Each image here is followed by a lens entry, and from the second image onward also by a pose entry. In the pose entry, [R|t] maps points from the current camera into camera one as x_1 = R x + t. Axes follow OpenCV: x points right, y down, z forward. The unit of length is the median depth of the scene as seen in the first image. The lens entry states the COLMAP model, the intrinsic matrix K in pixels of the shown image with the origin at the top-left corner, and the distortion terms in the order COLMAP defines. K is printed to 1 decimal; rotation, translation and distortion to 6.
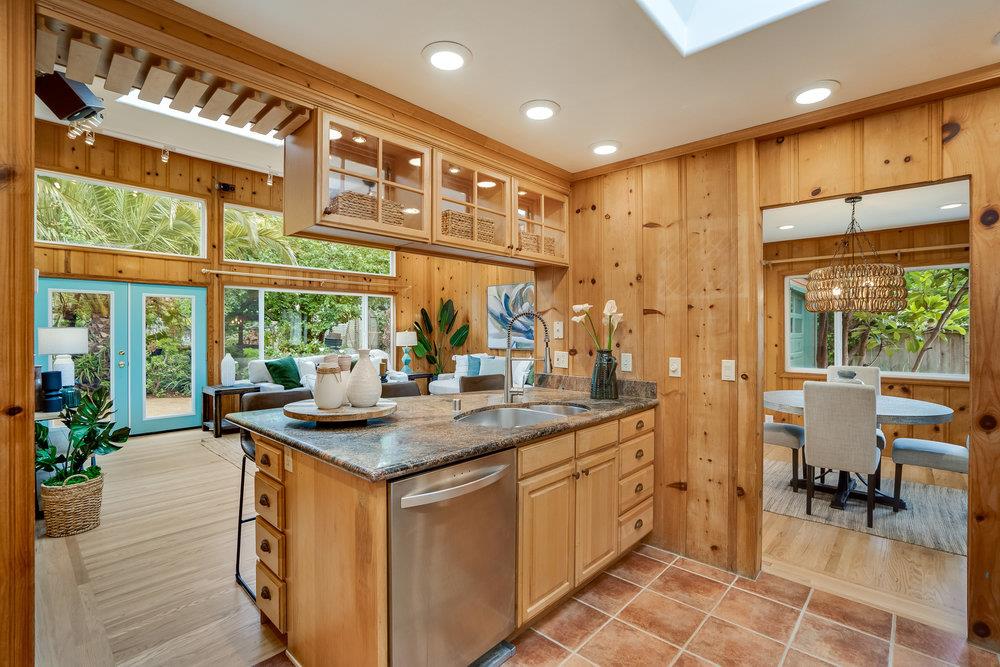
lens RADIAL K [[457.3, 0, 500.0], [0, 457.3, 333.5], [0, 0, 1]] dist [-0.013326, 0.000097]
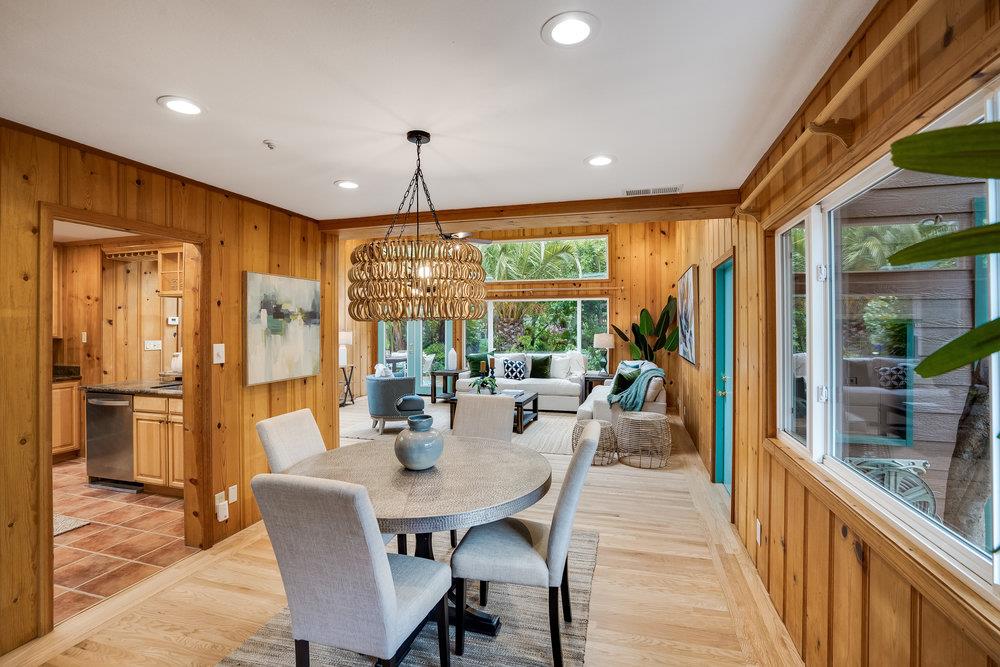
lens RADIAL K [[457.3, 0, 500.0], [0, 457.3, 333.5], [0, 0, 1]] dist [-0.013326, 0.000097]
pose [[0.449083, 0.020496, -0.893255, 2.364991], [-0.010577, 0.999789, 0.017622, -0.081015], [0.893428, 0.001534, 0.449205, 1.398625]]
